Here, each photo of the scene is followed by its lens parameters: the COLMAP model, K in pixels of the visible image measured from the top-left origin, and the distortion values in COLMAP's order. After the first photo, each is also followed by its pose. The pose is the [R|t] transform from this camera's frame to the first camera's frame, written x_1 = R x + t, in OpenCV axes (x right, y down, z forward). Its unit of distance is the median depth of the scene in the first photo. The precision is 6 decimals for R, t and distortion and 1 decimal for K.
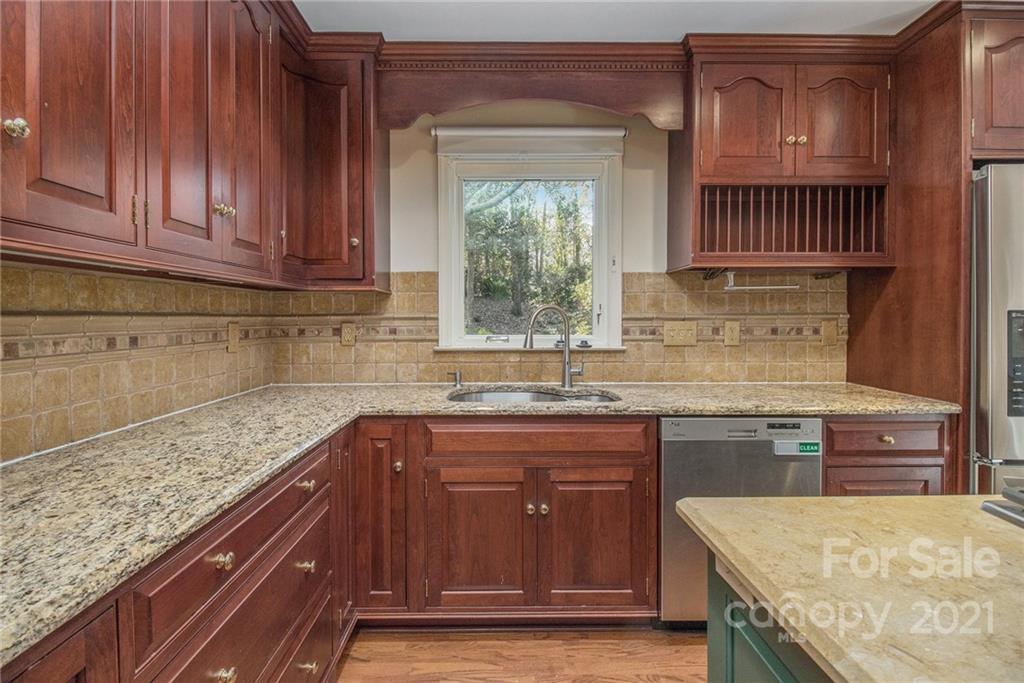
lens RADIAL K [[477.5, 0, 501.1], [0, 477.5, 318.2], [0, 0, 1]] dist [0.000604, -0.001408]
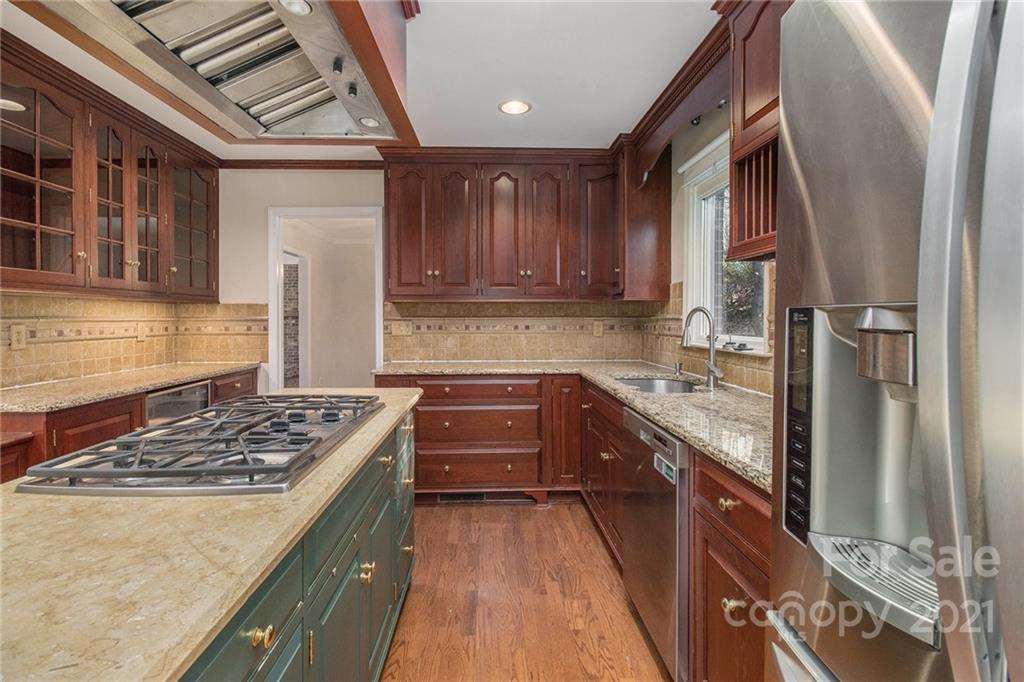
lens RADIAL K [[477.5, 0, 501.1], [0, 477.5, 317.7], [0, 0, 1]] dist [0.000604, -0.001408]
pose [[0.021389, 0.003169, -0.999766, 3.440612], [0.000892, 0.999995, 0.003189, -0.021700], [0.999771, -0.000960, 0.021386, 1.581391]]
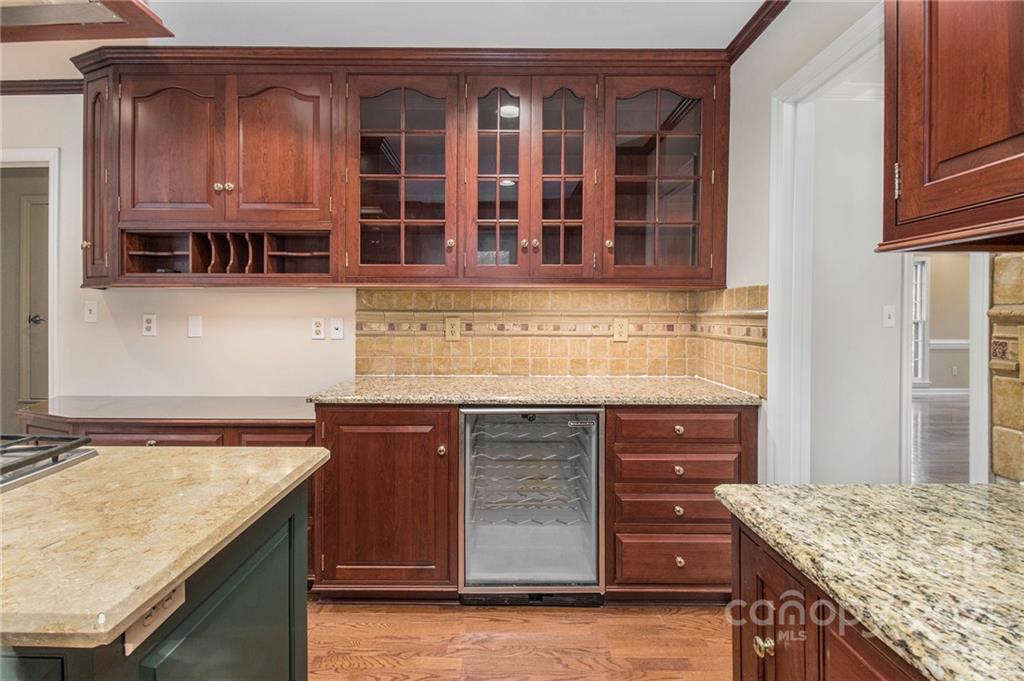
lens RADIAL K [[477.5, 0, 501.1], [0, 477.5, 317.2], [0, 0, 1]] dist [0.000604, -0.001408]
pose [[-0.999994, -0.001825, 0.002904, -0.128211], [-0.001796, 0.999951, 0.009767, -0.003245], [-0.002922, 0.009762, -0.999948, 1.791893]]
